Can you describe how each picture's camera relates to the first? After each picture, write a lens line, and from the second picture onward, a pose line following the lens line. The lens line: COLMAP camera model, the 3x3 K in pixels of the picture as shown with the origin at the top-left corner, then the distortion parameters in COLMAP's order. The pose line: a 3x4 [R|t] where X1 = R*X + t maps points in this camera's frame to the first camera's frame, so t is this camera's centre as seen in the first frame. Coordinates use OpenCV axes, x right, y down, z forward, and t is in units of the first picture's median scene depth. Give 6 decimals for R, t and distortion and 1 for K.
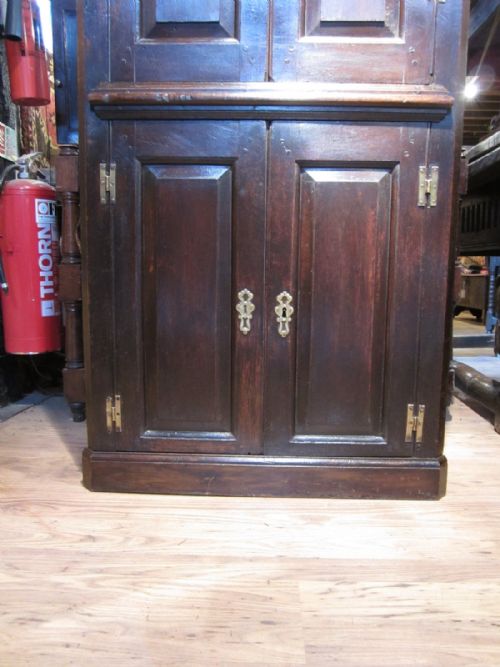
lens RADIAL K [[545.7, 0, 247.7], [0, 545.7, 333.9], [0, 0, 1]] dist [-0.046471, 0.018677]
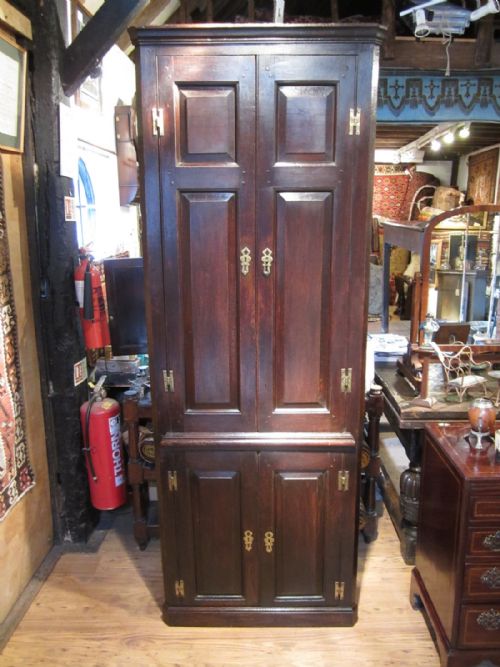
lens RADIAL K [[545.7, 0, 244.9], [0, 545.7, 333.2], [0, 0, 1]] dist [-0.046471, 0.018677]
pose [[0.999457, -0.031909, 0.008196, -0.008832], [0.030906, 0.994287, 0.102164, -0.955587], [-0.011409, -0.101855, 0.994734, -0.799287]]
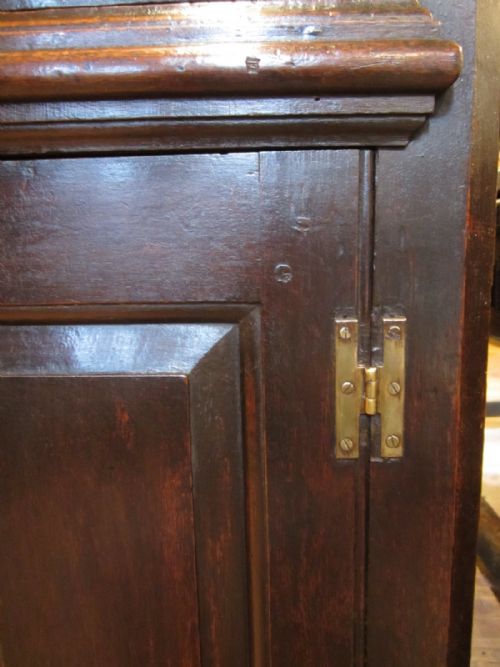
lens RADIAL K [[545.7, 0, 247.4], [0, 545.7, 329.5], [0, 0, 1]] dist [-0.046471, 0.018677]
pose [[0.999398, -0.034674, -0.001255, 0.264528], [0.034697, 0.998659, 0.038420, -0.303449], [-0.000079, -0.038441, 0.999261, 0.707830]]
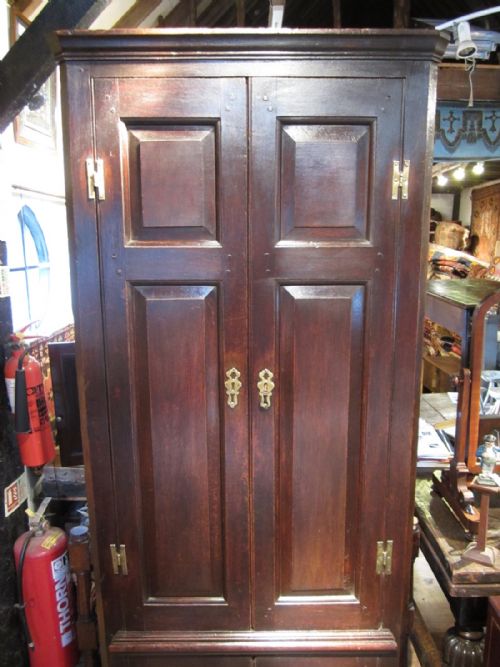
lens RADIAL K [[545.7, 0, 247.5], [0, 545.7, 334.1], [0, 0, 1]] dist [-0.046471, 0.018677]
pose [[0.998880, -0.035412, 0.031365, 0.012609], [0.033480, 0.997629, 0.060123, -1.176702], [-0.033420, -0.059006, 0.997698, -0.202818]]
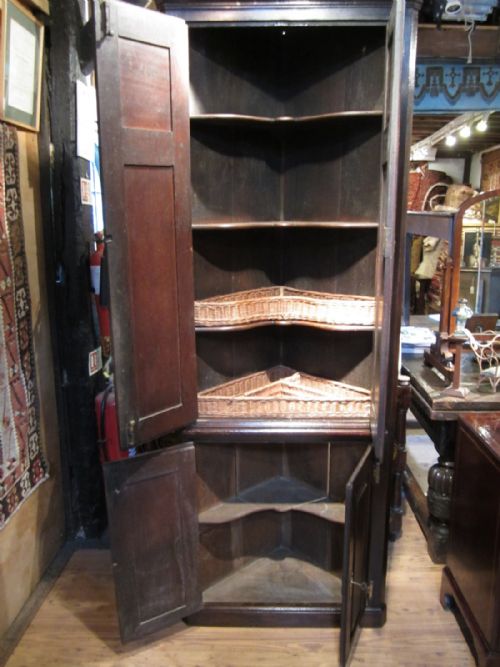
lens RADIAL K [[545.7, 0, 244.1], [0, 545.7, 332.8], [0, 0, 1]] dist [-0.046471, 0.018677]
pose [[0.999623, -0.027428, -0.001272, -0.079483], [0.027425, 0.995124, 0.094746, -0.885974], [-0.001333, -0.094746, 0.995501, -0.717669]]
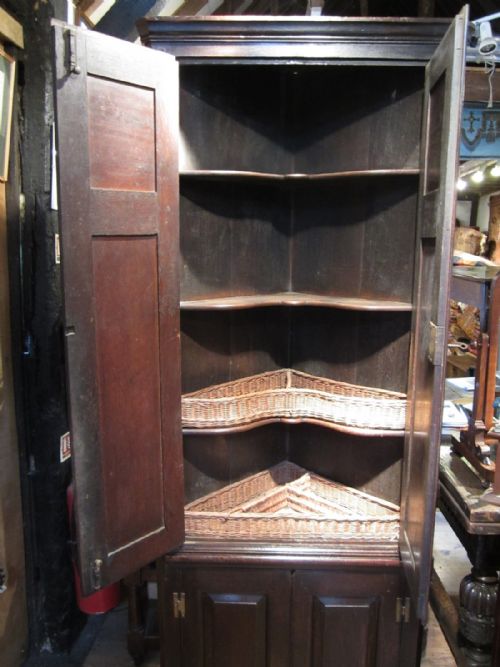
lens RADIAL K [[545.7, 0, 245.2], [0, 545.7, 333.3], [0, 0, 1]] dist [-0.046471, 0.018677]
pose [[0.999897, -0.013922, 0.003612, -0.078625], [0.013775, 0.999185, 0.037940, -1.032209], [-0.004137, -0.037886, 0.999273, -0.385758]]
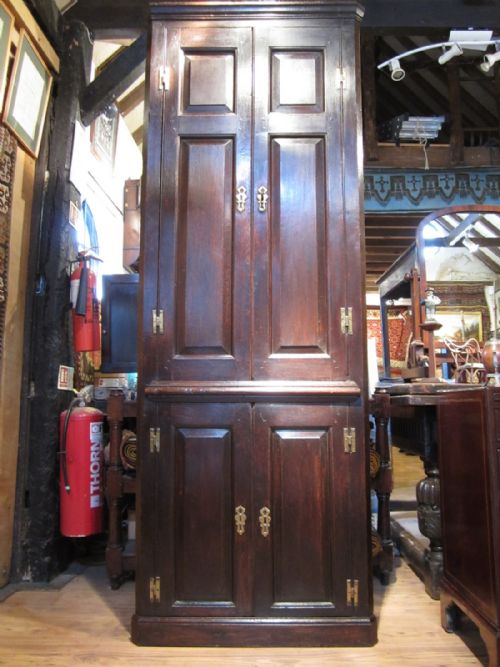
lens RADIAL K [[545.7, 0, 241.7], [0, 545.7, 334.8], [0, 0, 1]] dist [-0.046471, 0.018677]
pose [[0.999807, -0.016239, 0.011074, -0.009472], [0.018410, 0.971053, -0.238154, -0.189446], [-0.006886, 0.238311, 0.971164, -0.665272]]
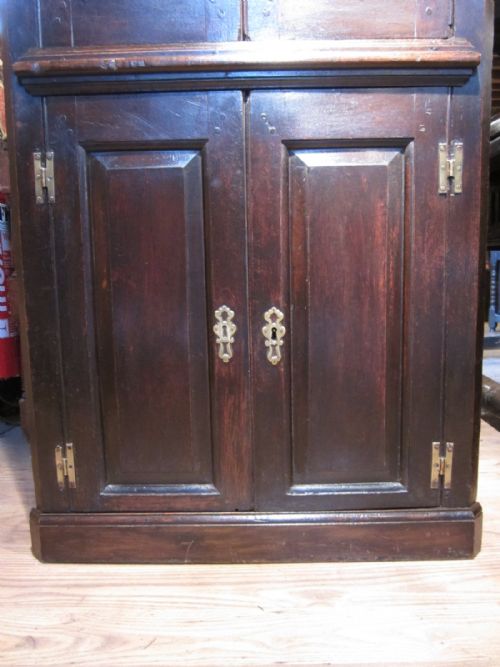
lens RADIAL K [[545.7, 0, 248.9], [0, 545.7, 333.8], [0, 0, 1]] dist [-0.046471, 0.018677]
pose [[0.999297, -0.034517, 0.014606, 0.019082], [0.034526, 0.999404, -0.000415, -0.039923], [-0.014583, 0.000919, 0.999893, 0.210211]]
